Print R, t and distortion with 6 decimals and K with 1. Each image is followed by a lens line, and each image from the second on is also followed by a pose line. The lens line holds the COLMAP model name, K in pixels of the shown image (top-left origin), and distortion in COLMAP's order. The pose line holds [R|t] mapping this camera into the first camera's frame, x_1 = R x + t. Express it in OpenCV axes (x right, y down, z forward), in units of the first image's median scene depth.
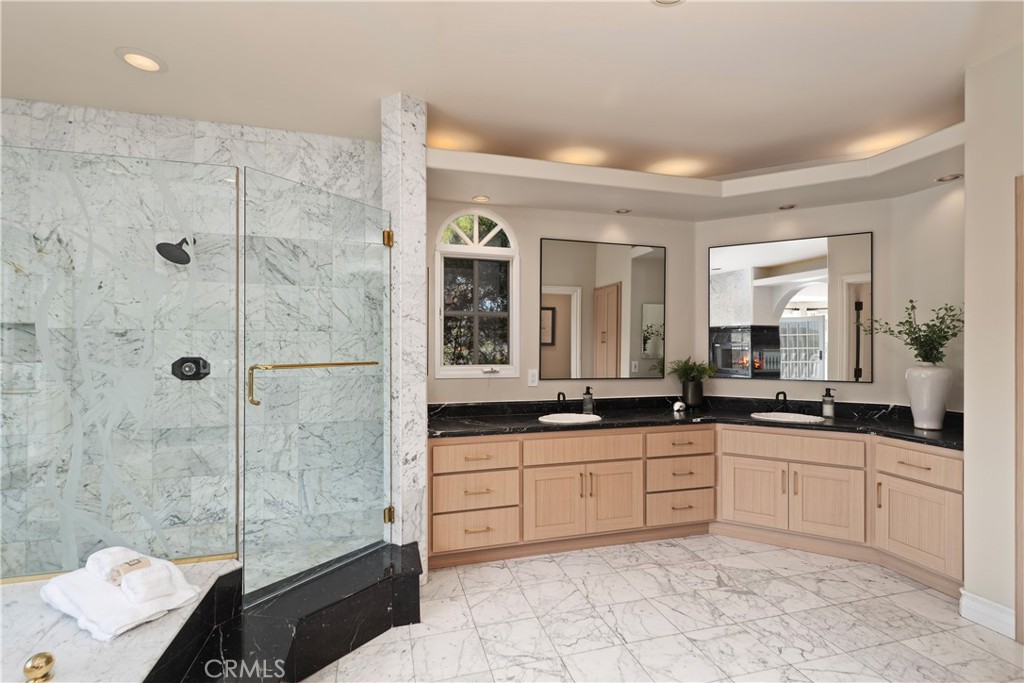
lens RADIAL K [[467.2, 0, 508.3], [0, 467.2, 343.6], [0, 0, 1]] dist [0.004166, -0.000006]
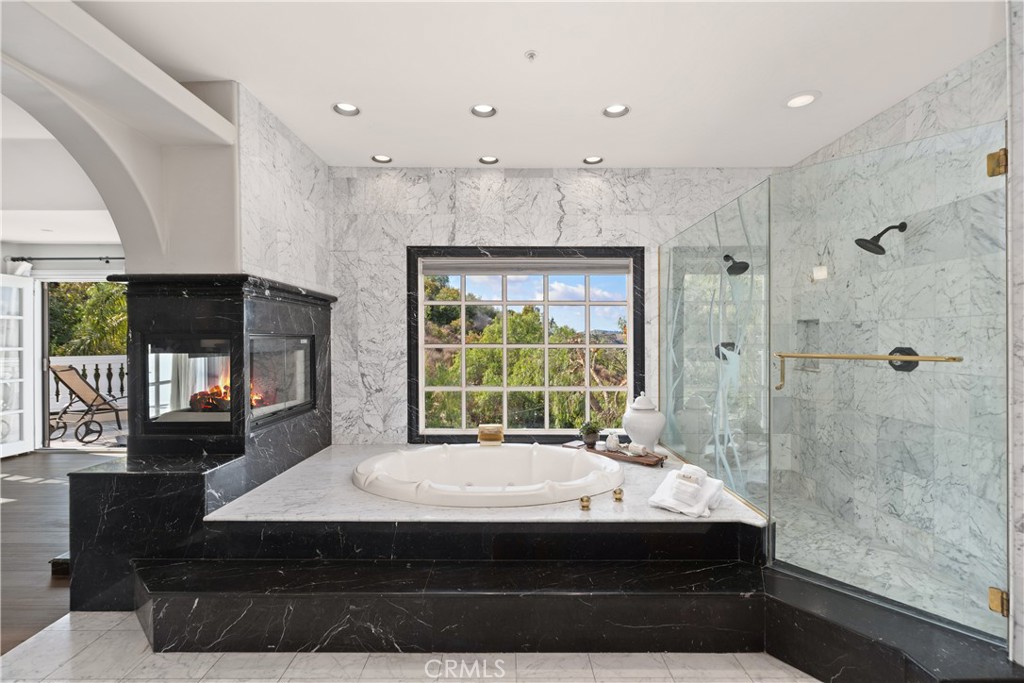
lens RADIAL K [[481.0, 0, 508.7], [0, 481.0, 341.3], [0, 0, 1]] dist [0.002918, 0.000741]
pose [[-0.266914, 0.006991, -0.963695, 0.493255], [0.008777, 0.999950, 0.004823, 0.004677], [0.963680, -0.007170, -0.266962, 0.479171]]
